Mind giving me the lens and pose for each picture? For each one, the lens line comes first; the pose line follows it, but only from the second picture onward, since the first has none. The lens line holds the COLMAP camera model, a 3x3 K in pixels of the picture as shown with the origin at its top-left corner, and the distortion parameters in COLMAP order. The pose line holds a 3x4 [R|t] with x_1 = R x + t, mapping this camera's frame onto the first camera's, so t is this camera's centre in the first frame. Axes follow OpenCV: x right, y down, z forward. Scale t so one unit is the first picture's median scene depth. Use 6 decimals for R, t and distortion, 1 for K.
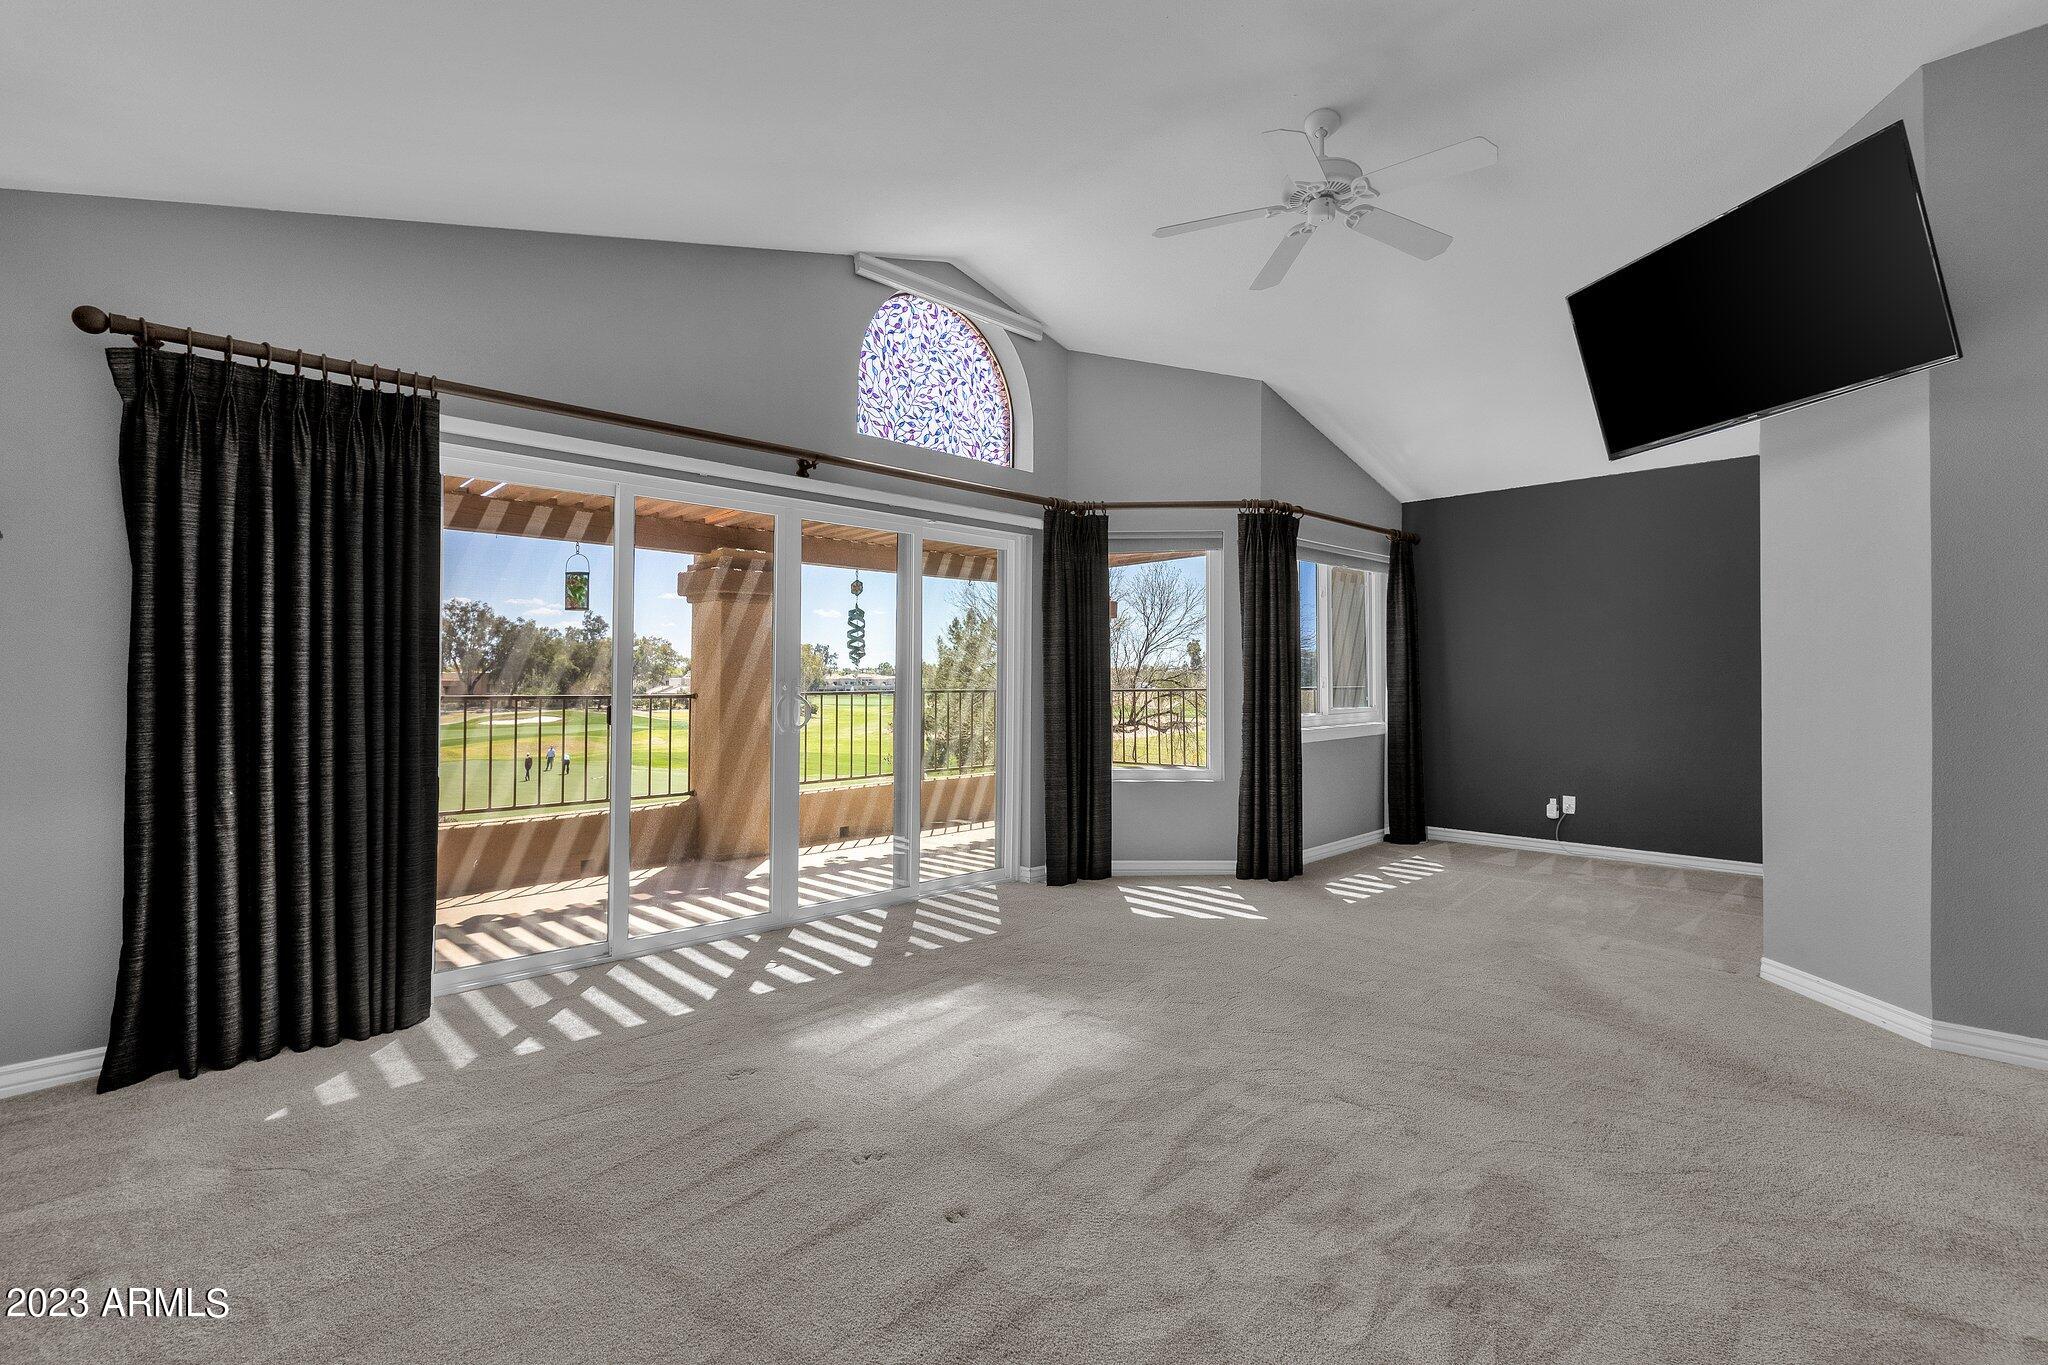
lens RADIAL K [[948.6, 0, 1022.3], [0, 948.6, 675.1], [0, 0, 1]] dist [-0.003142, -0.000427]
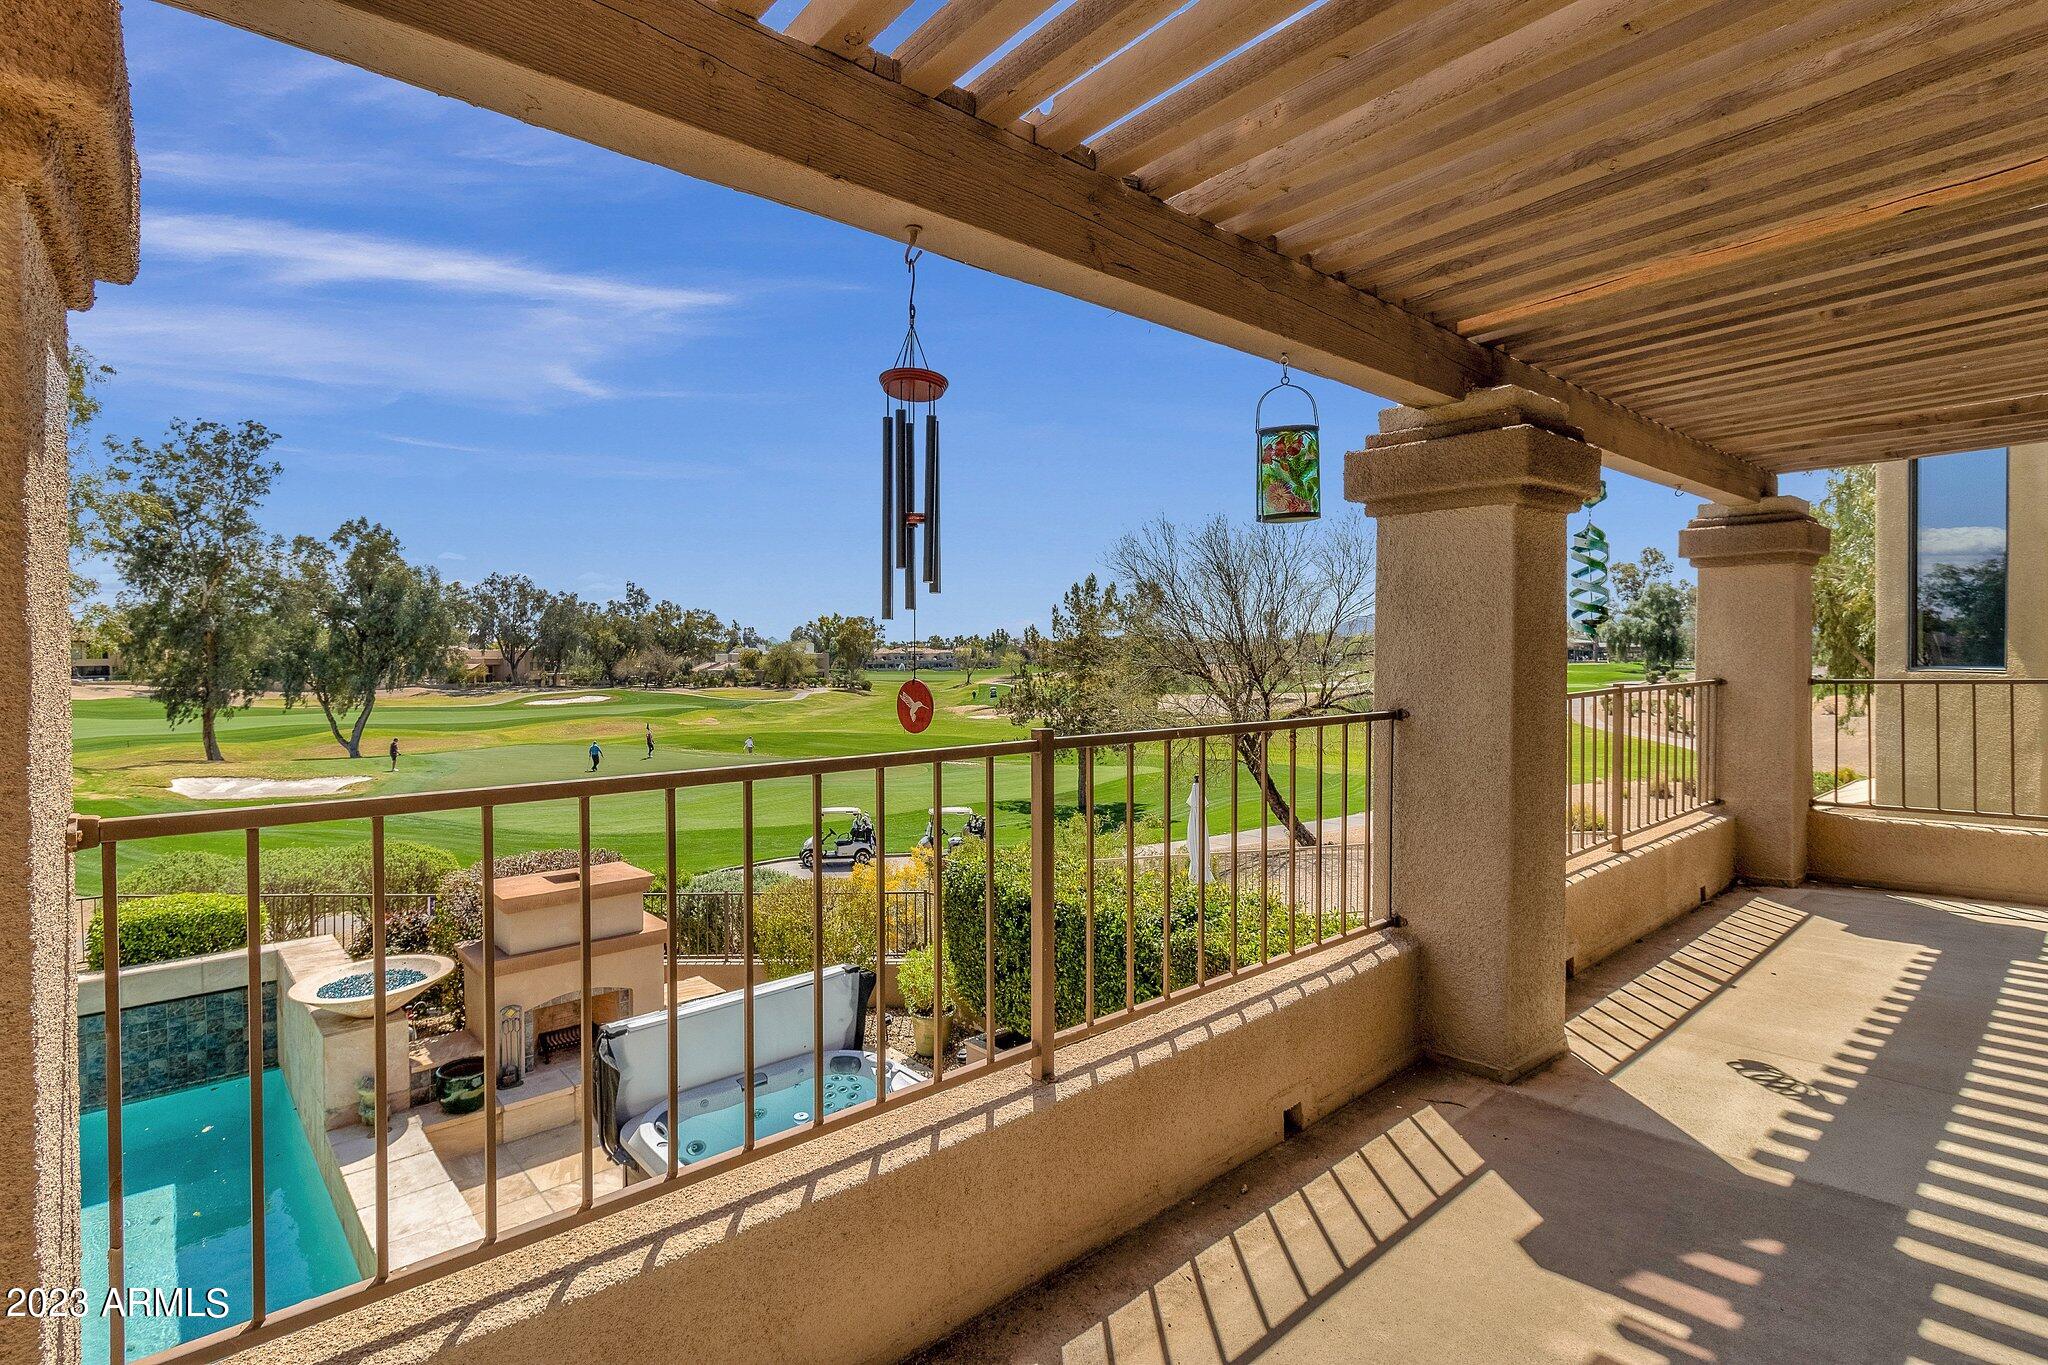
lens RADIAL K [[1004.6, 0, 1030.2], [0, 1004.6, 668.5], [0, 0, 1]] dist [-0.013229, 0.000644]
pose [[0.999202, -0.008707, -0.038982, -1.014746], [0.009524, 0.999738, 0.020808, -0.011456], [0.038790, -0.021162, 0.999023, 0.886060]]
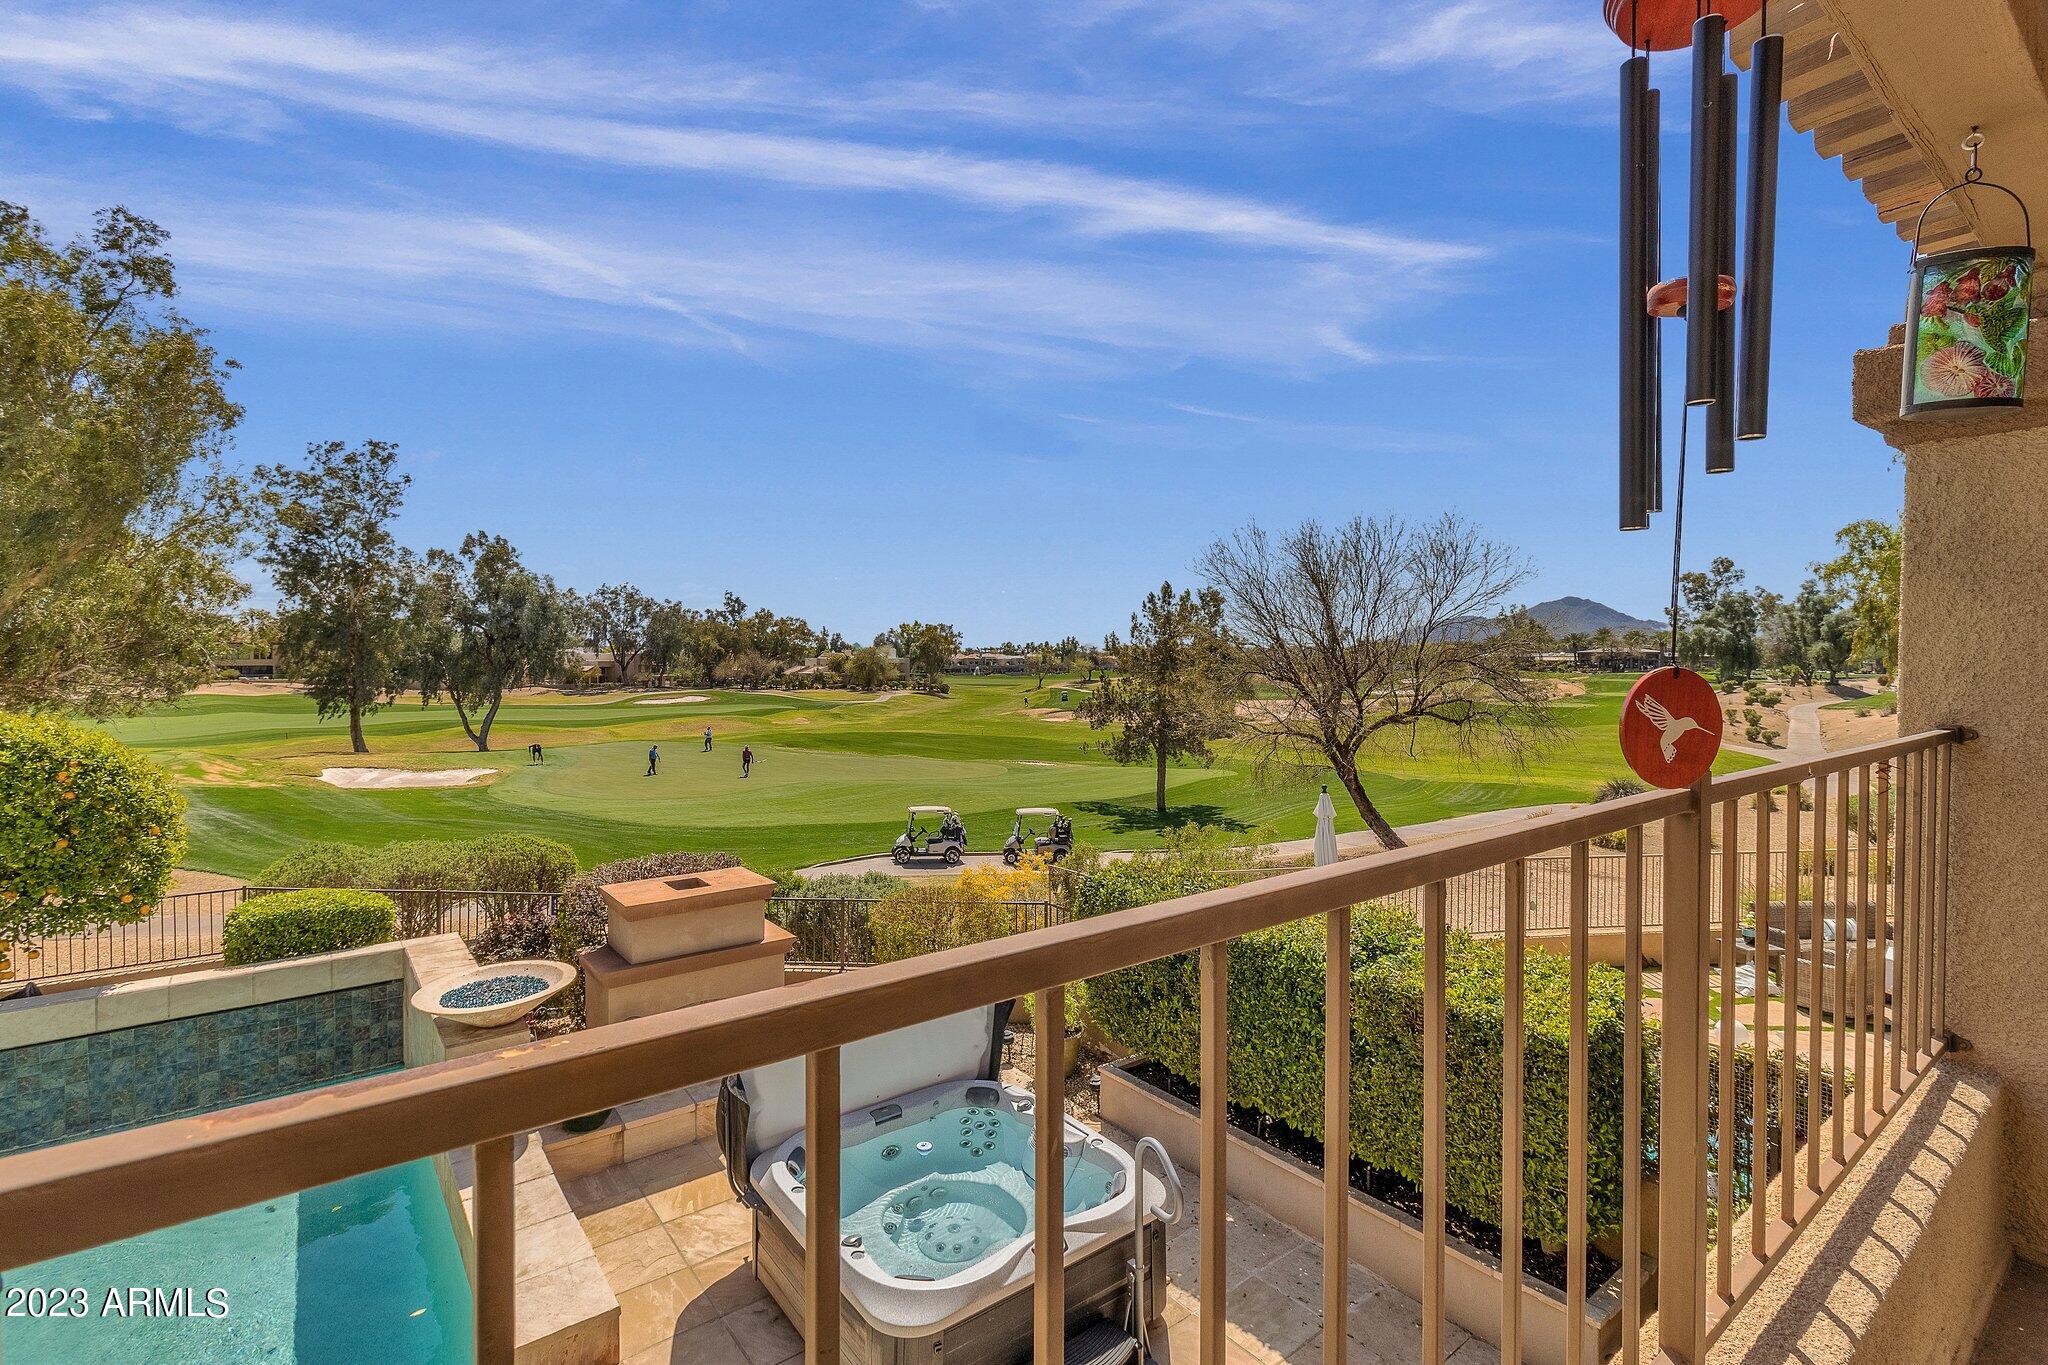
lens RADIAL K [[948.6, 0, 1020.1], [0, 948.6, 674.8], [0, 0, 1]] dist [-0.003142, -0.000427]
pose [[0.992998, -0.001713, -0.118117, -1.220004], [0.004263, 0.999763, 0.021339, 0.001222], [0.118052, -0.021694, 0.992770, 1.177640]]
